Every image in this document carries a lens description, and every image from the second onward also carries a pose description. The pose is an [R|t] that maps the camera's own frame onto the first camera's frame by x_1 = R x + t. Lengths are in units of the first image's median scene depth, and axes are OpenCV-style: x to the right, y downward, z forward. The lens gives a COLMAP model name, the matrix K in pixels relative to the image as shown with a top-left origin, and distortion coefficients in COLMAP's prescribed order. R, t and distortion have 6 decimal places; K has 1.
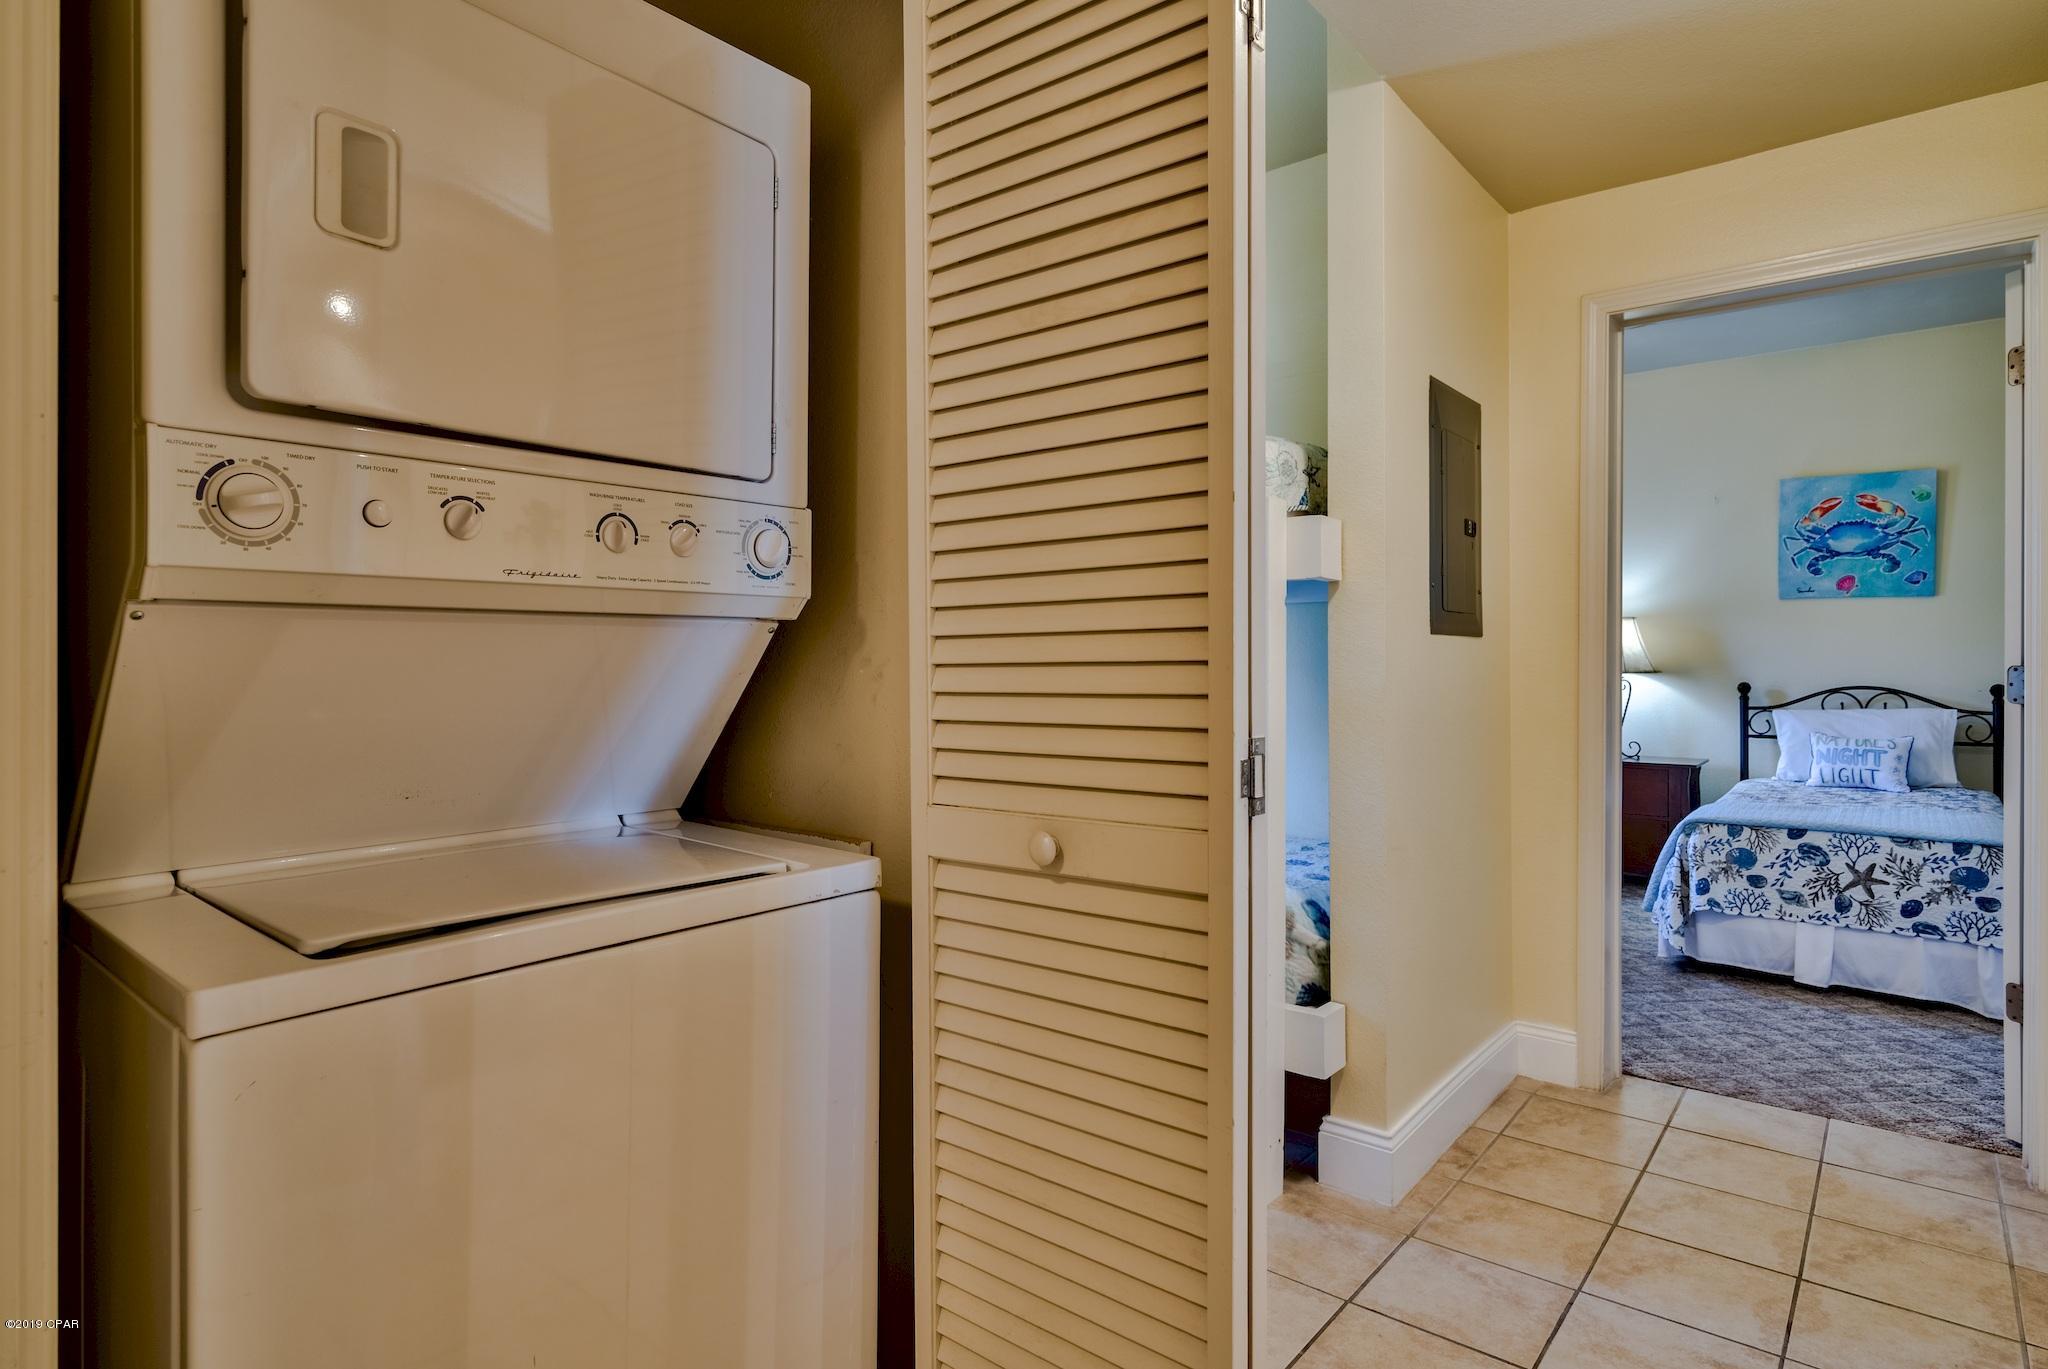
lens RADIAL K [[1071.9, 0, 1015.9], [0, 1071.9, 641.4], [0, 0, 1]] dist [0.001791, -0.000461]
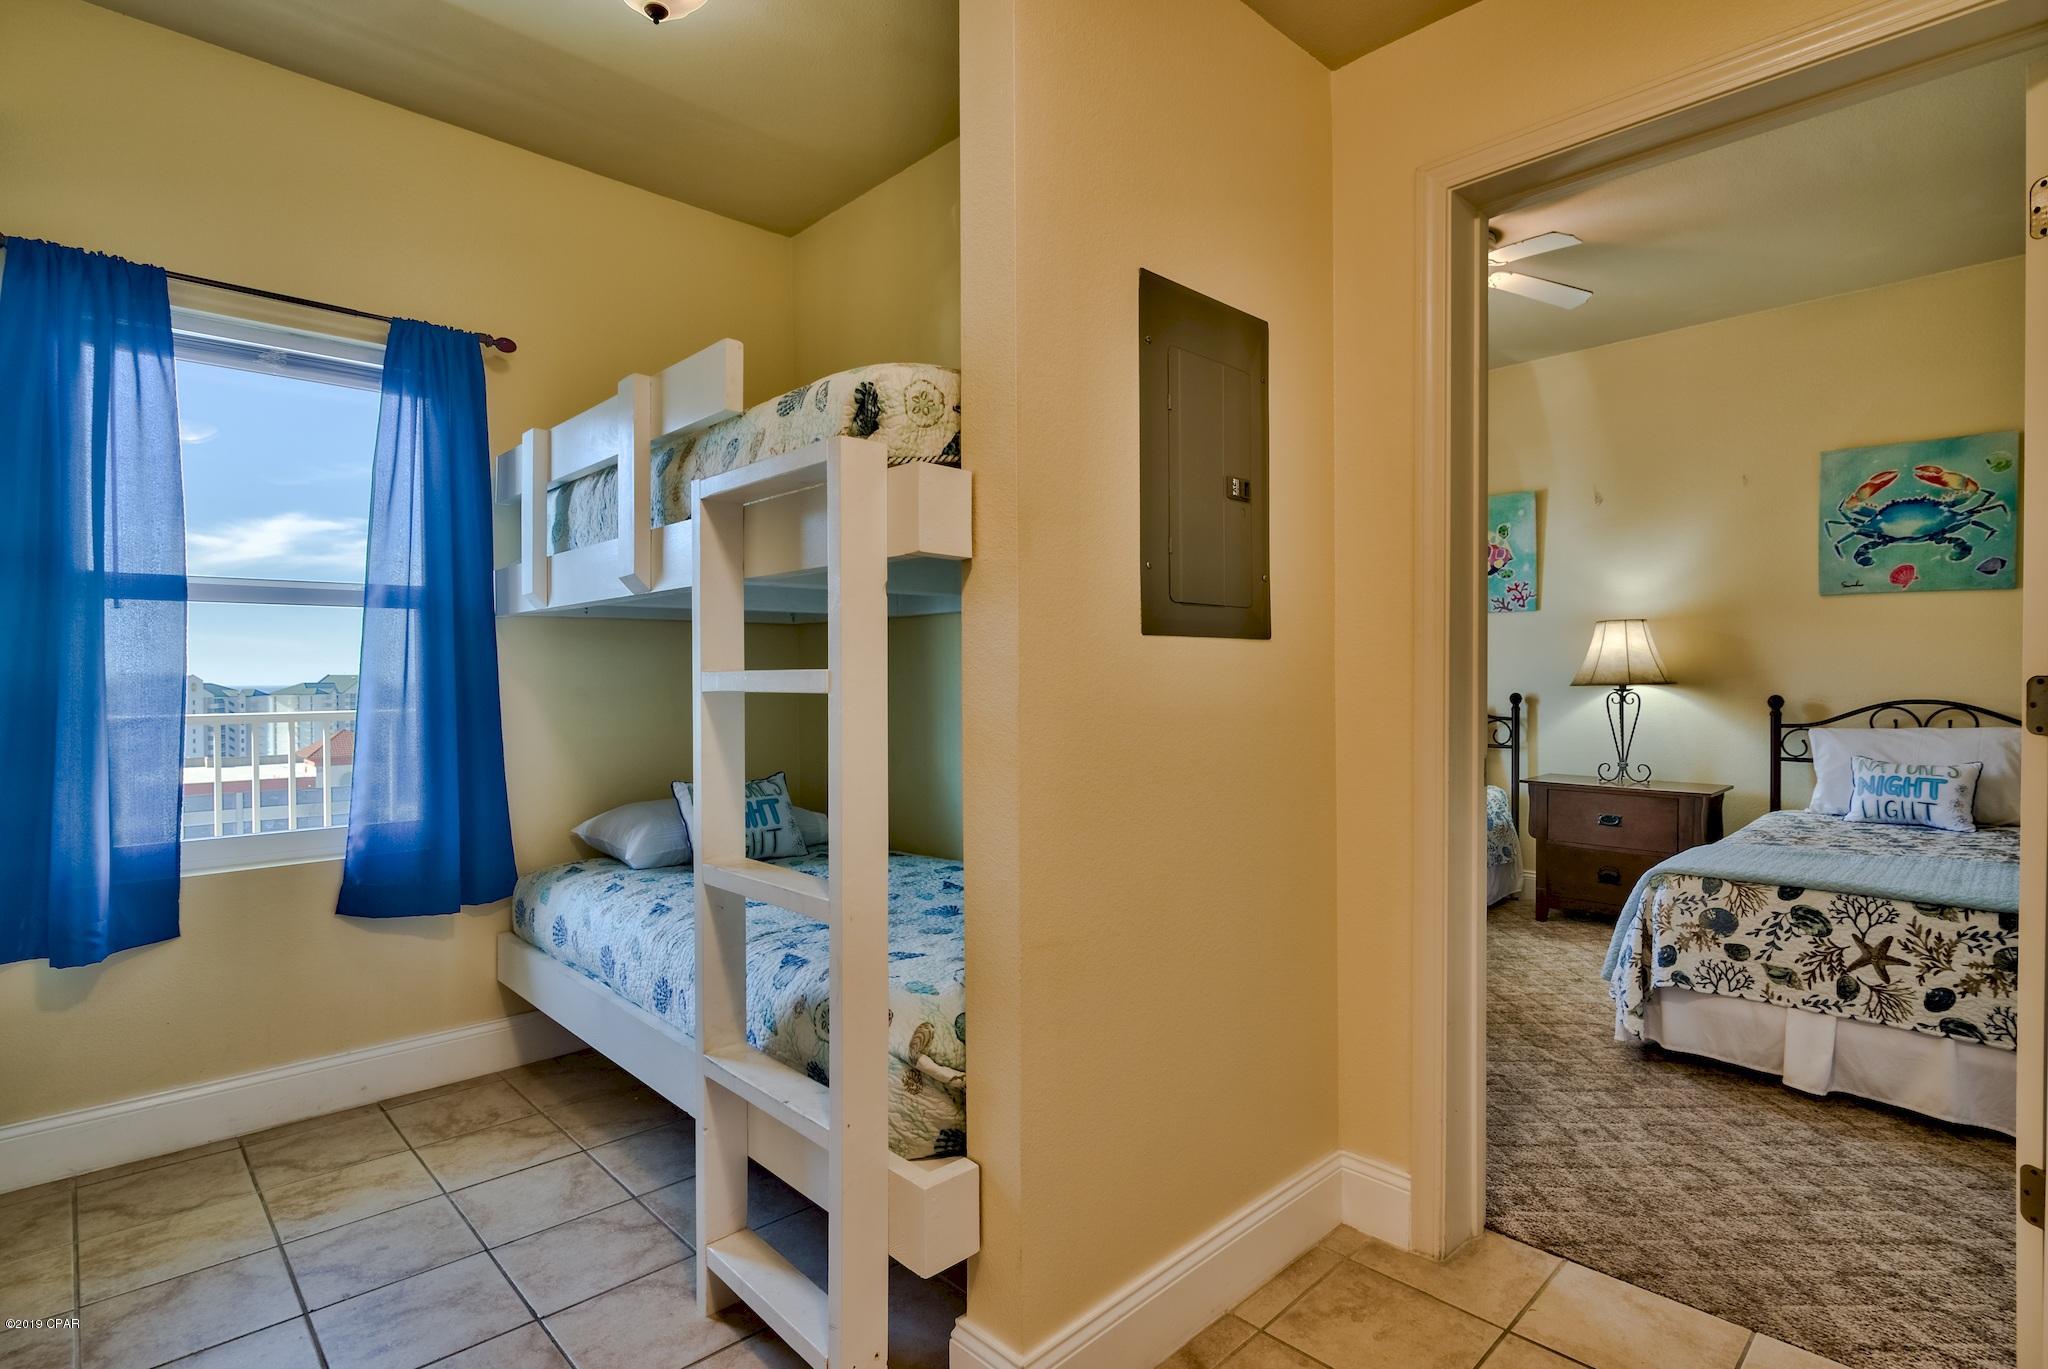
lens RADIAL K [[1016.6, 0, 1016.4], [0, 1016.6, 668.6], [0, 0, 1]] dist [-0.003198, 0.000300]
pose [[0.994615, -0.005072, -0.103517, 0.245742], [0.006499, 0.999888, 0.013452, 0.003944], [0.103437, -0.014052, 0.994537, 0.213338]]
